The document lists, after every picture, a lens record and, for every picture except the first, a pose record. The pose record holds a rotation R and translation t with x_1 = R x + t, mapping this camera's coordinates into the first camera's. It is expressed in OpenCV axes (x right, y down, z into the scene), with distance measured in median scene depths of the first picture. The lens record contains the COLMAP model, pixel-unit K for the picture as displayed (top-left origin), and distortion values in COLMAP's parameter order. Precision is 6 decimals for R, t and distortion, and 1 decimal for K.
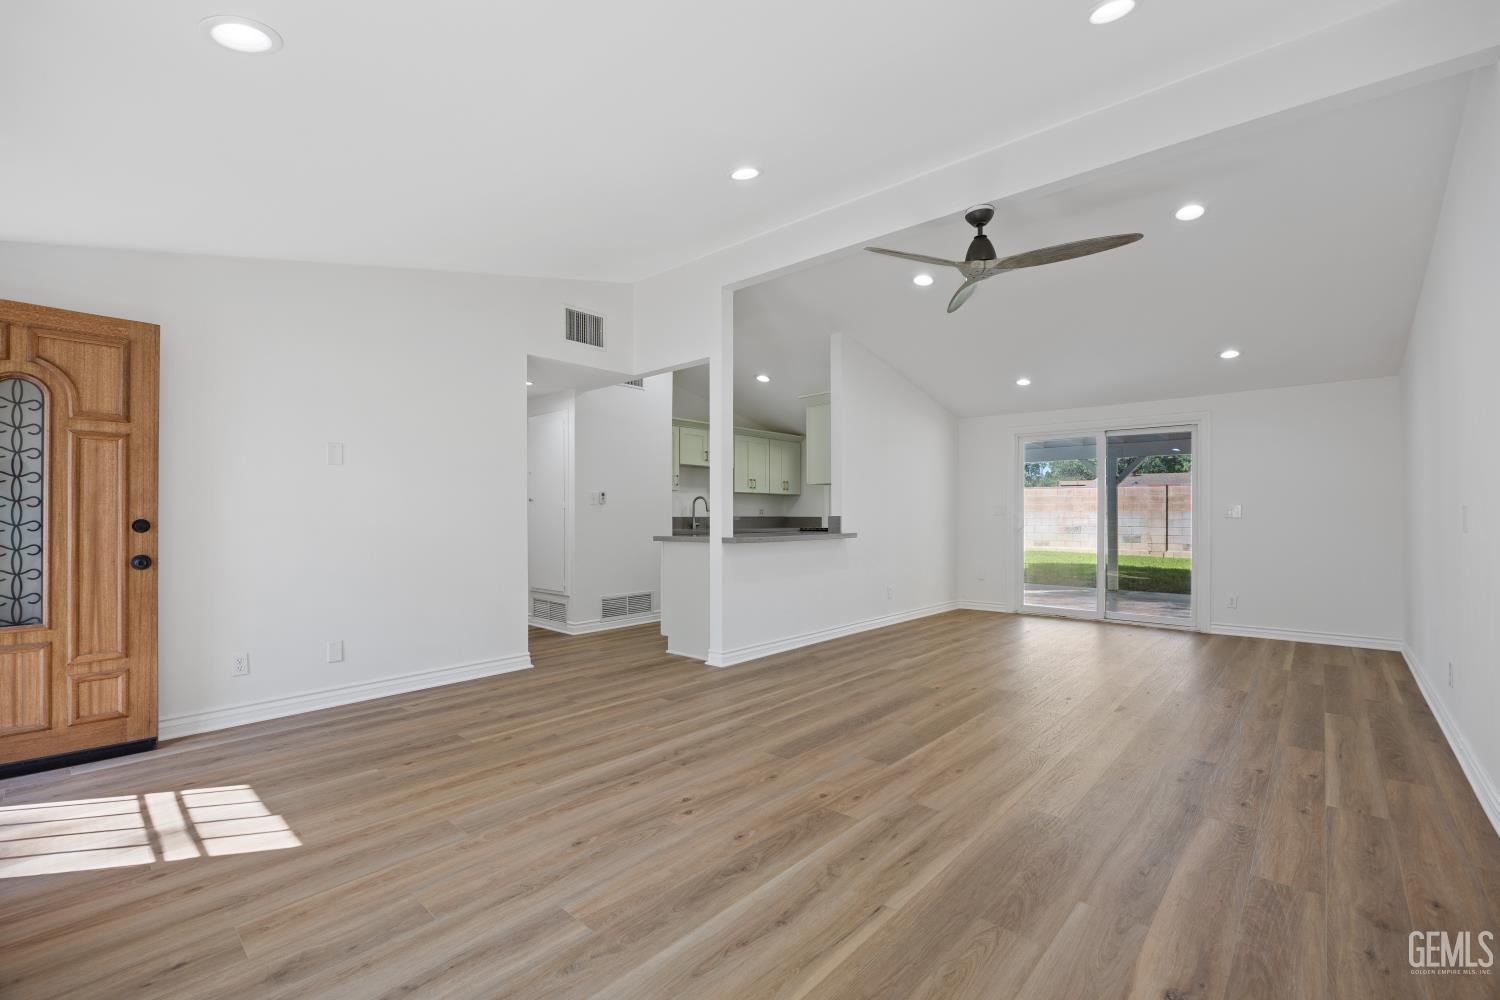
lens RADIAL K [[643.9, 0, 755.6], [0, 643.9, 507.0], [0, 0, 1]] dist [-0.018053, 0.001867]
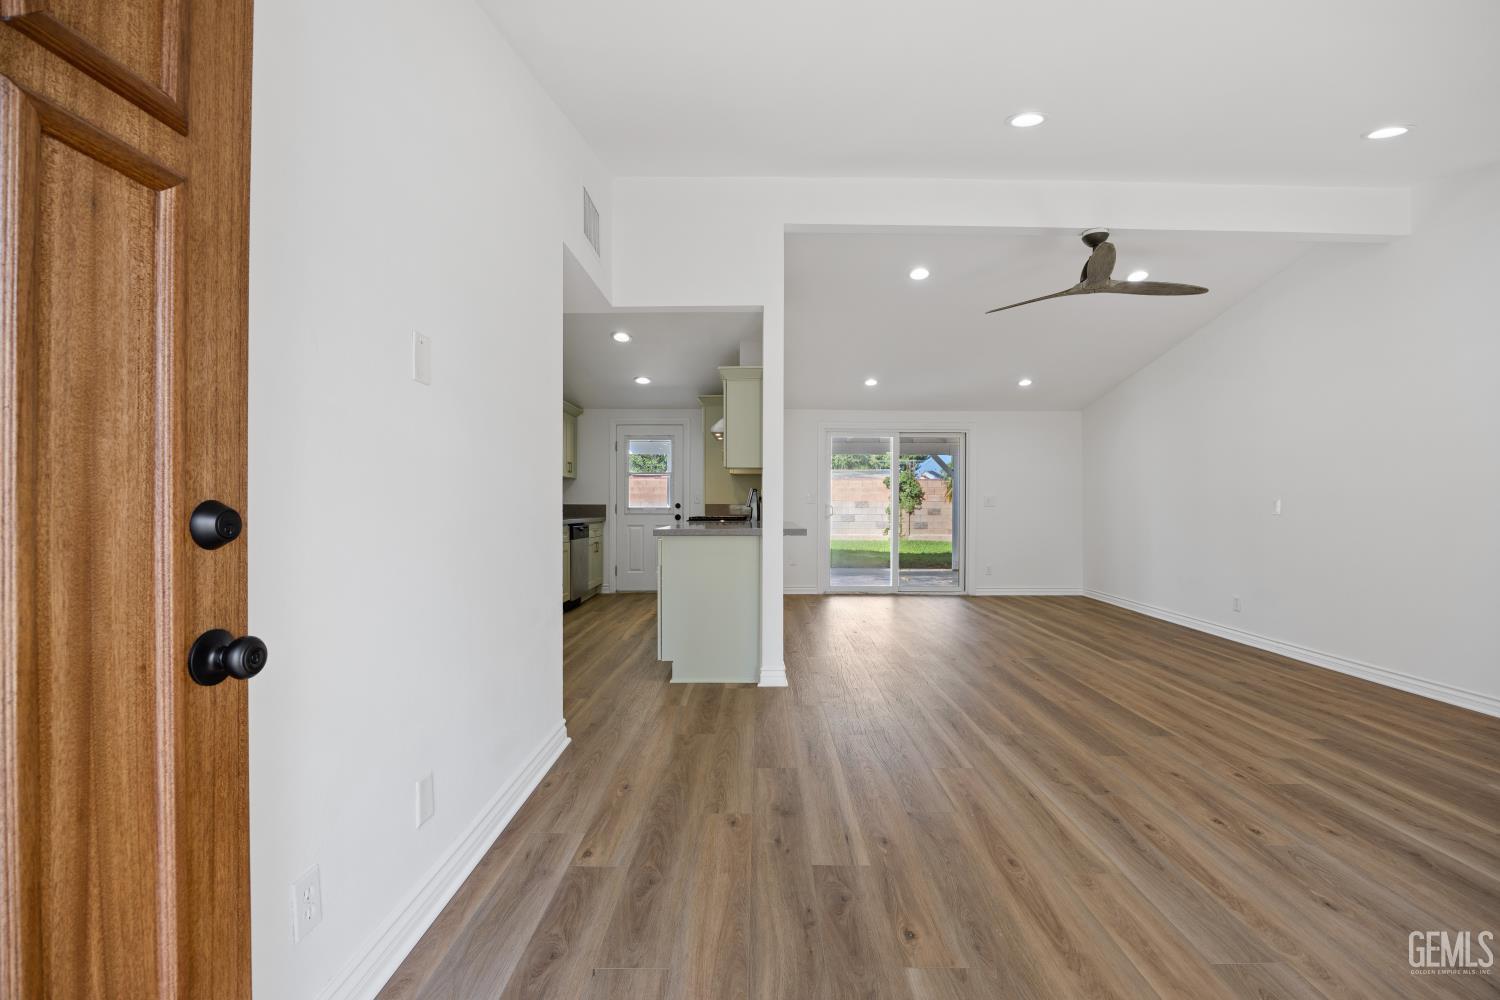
lens RADIAL K [[643.9, 0, 755.2], [0, 643.9, 499.9], [0, 0, 1]] dist [-0.018053, 0.001867]
pose [[0.751193, 0.008507, 0.660028, -0.837591], [-0.013010, 0.999914, 0.001919, 0.013251], [-0.659954, -0.010029, 0.751239, 0.547921]]
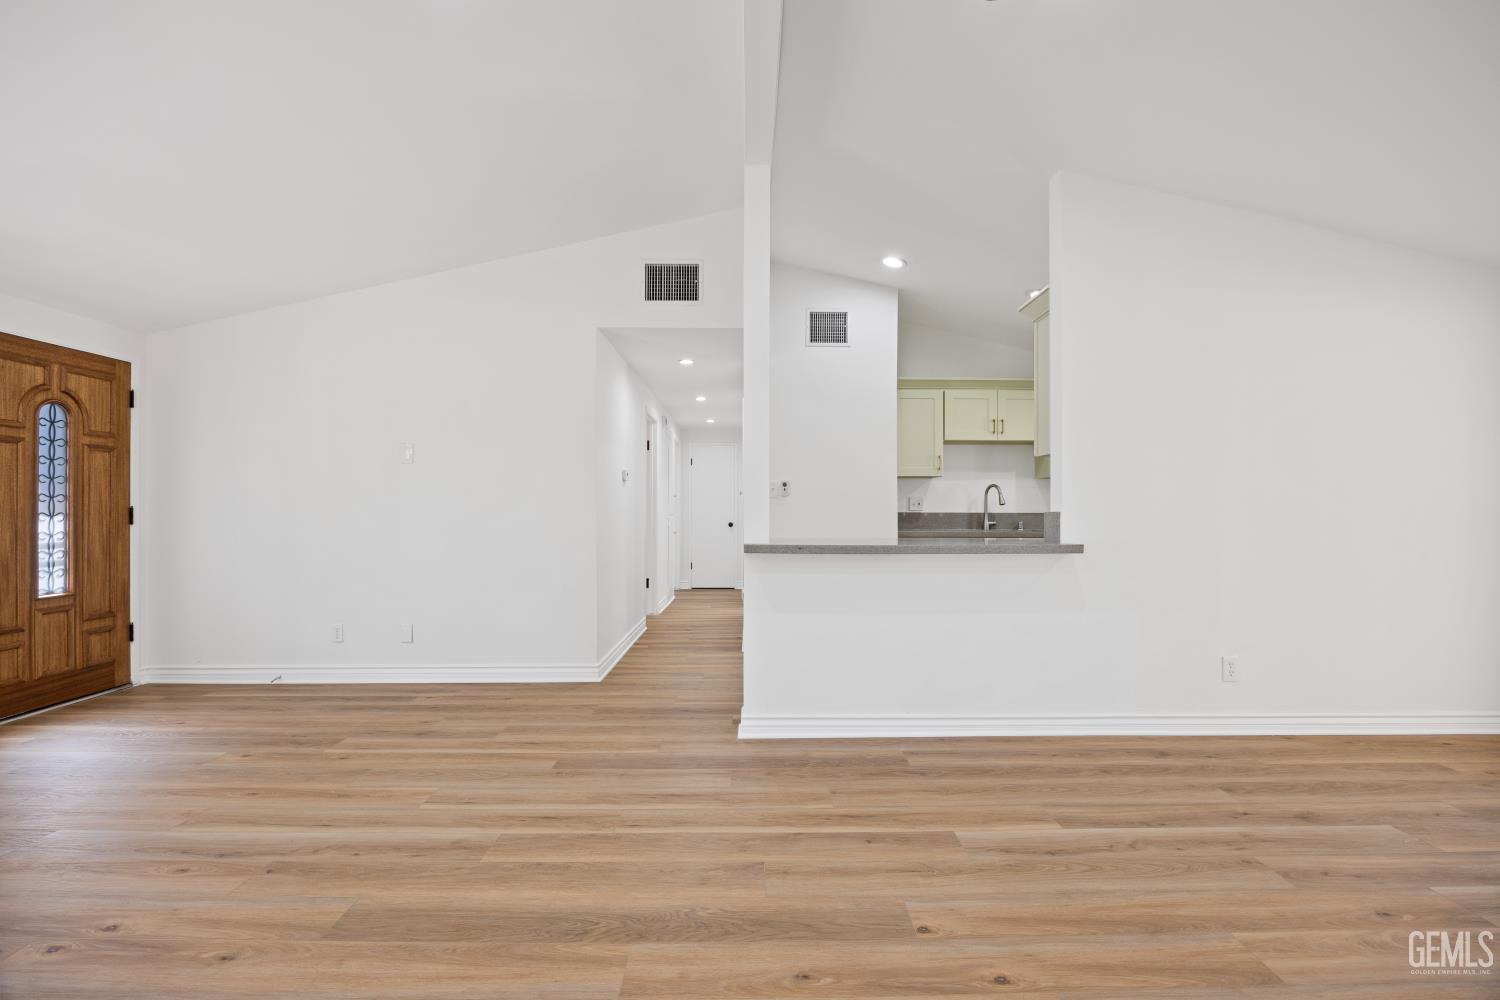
lens RADIAL K [[643.9, 0, 757.6], [0, 643.9, 511.4], [0, 0, 1]] dist [-0.018053, 0.001867]
pose [[0.670439, 0.002296, -0.741962, 0.601985], [0.007533, 0.999923, 0.009901, 0.011152], [0.741927, -0.012228, 0.670369, 0.762463]]
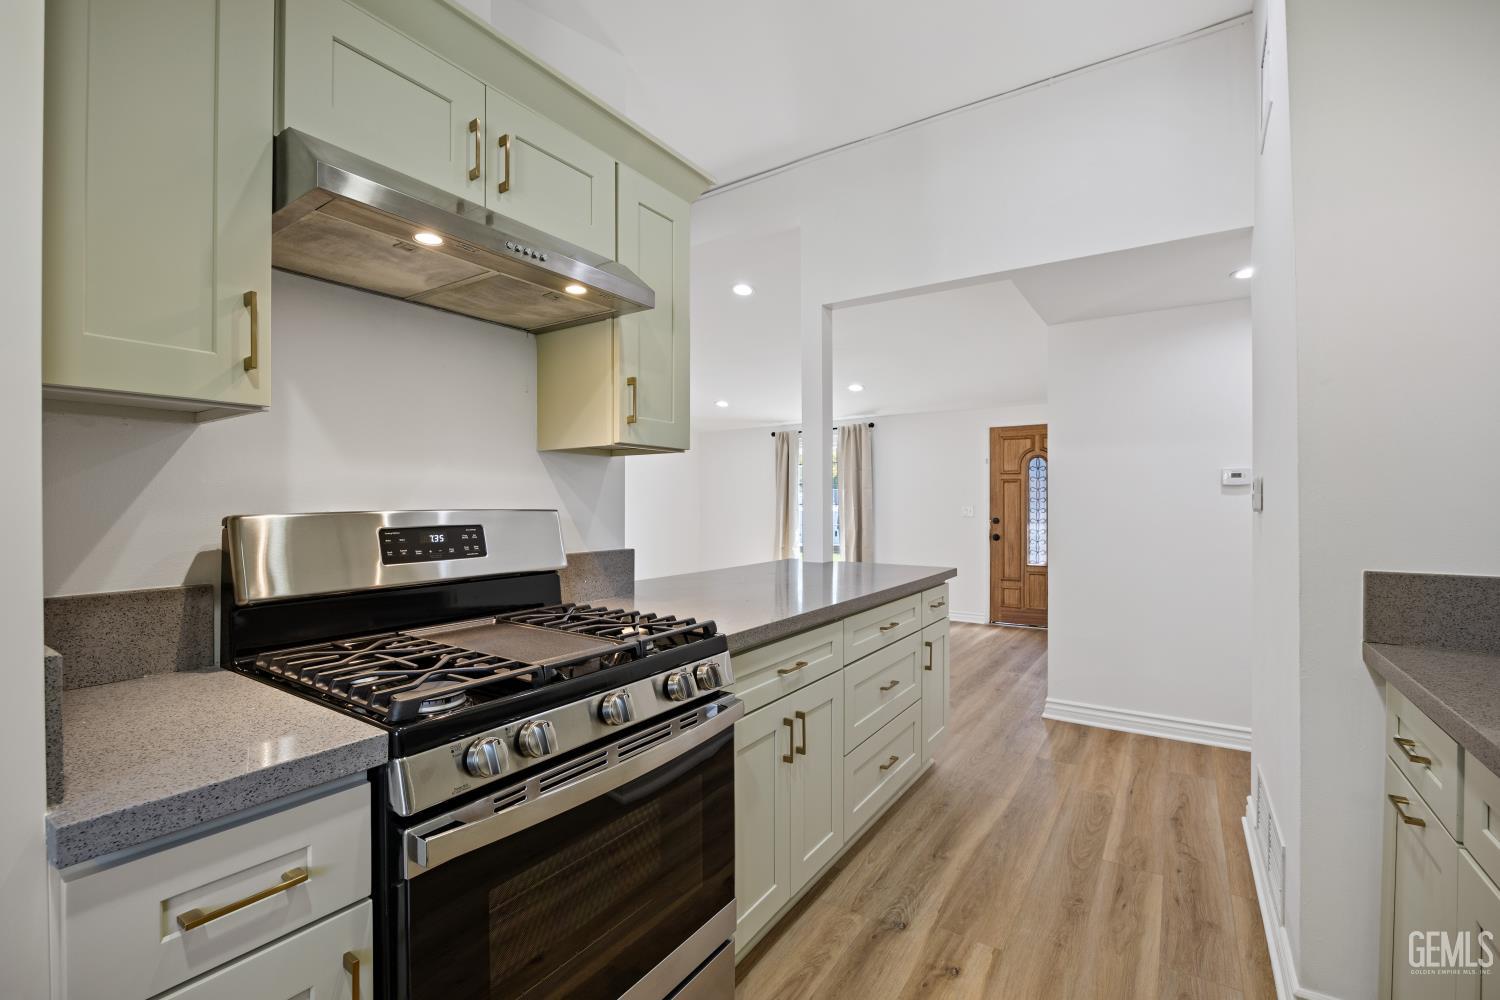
lens RADIAL K [[643.9, 0, 749.7], [0, 643.9, 497.4], [0, 0, 1]] dist [-0.018053, 0.001867]
pose [[-0.990603, -0.001701, -0.136756, 0.160407], [0.001280, 0.999763, -0.021711, -0.007772], [0.136760, -0.021682, -0.990367, 2.317423]]
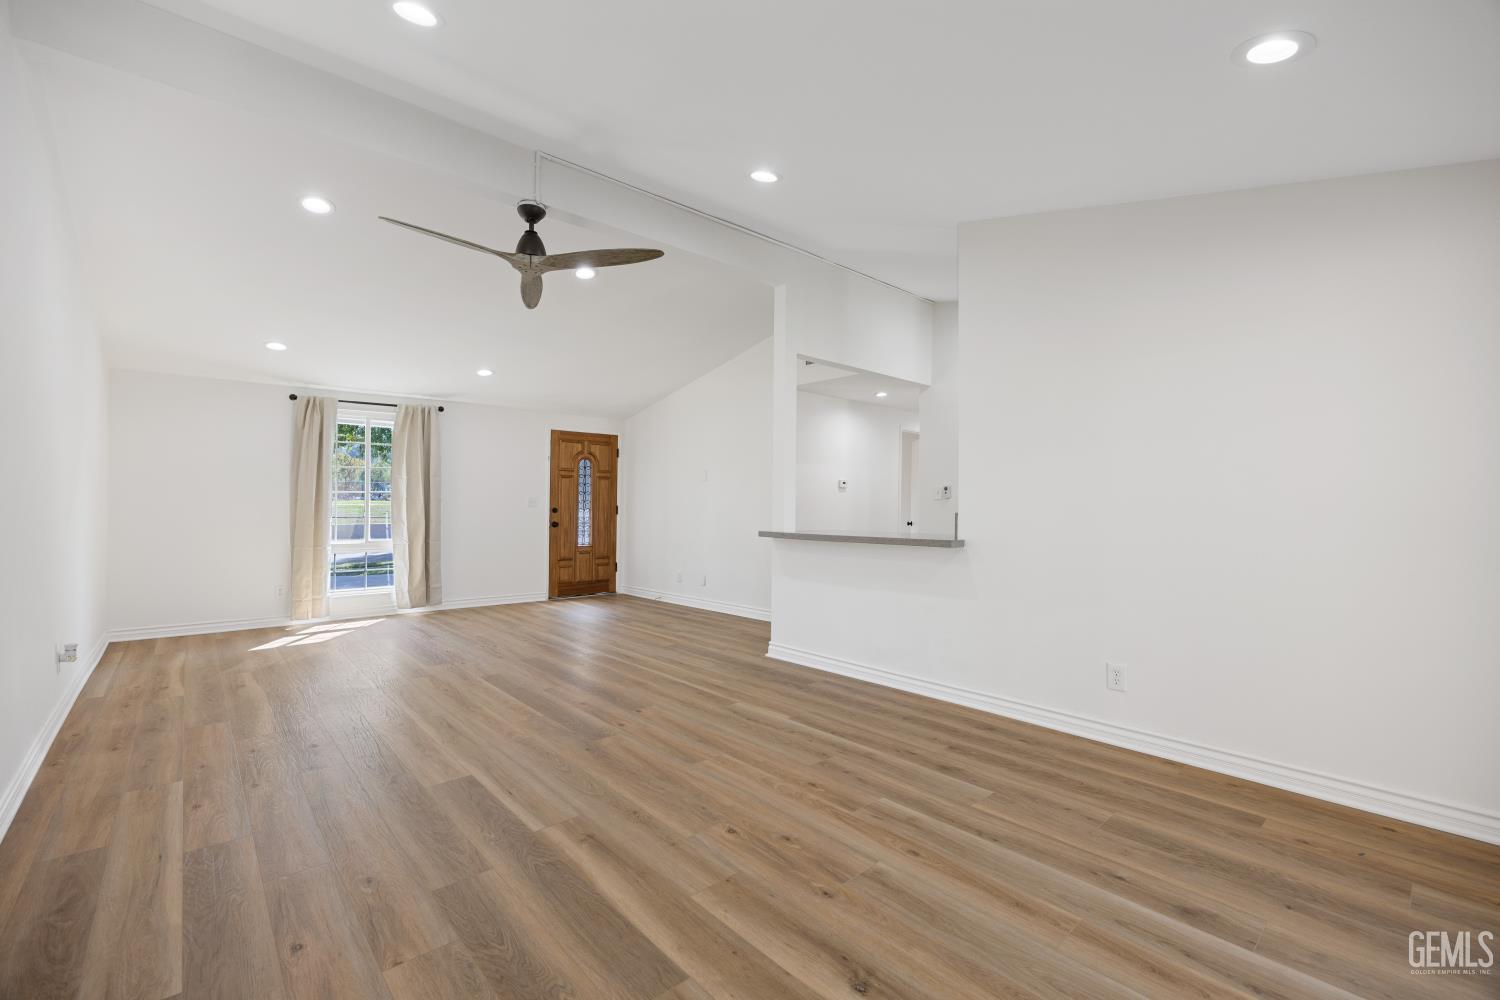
lens RADIAL K [[643.9, 0, 753.9], [0, 643.9, 511.6], [0, 0, 1]] dist [-0.018053, 0.001867]
pose [[-0.114344, 0.006876, -0.993417, 1.302184], [0.004423, 0.999970, 0.006412, 0.014119], [0.993431, -0.003661, -0.114371, 1.465320]]
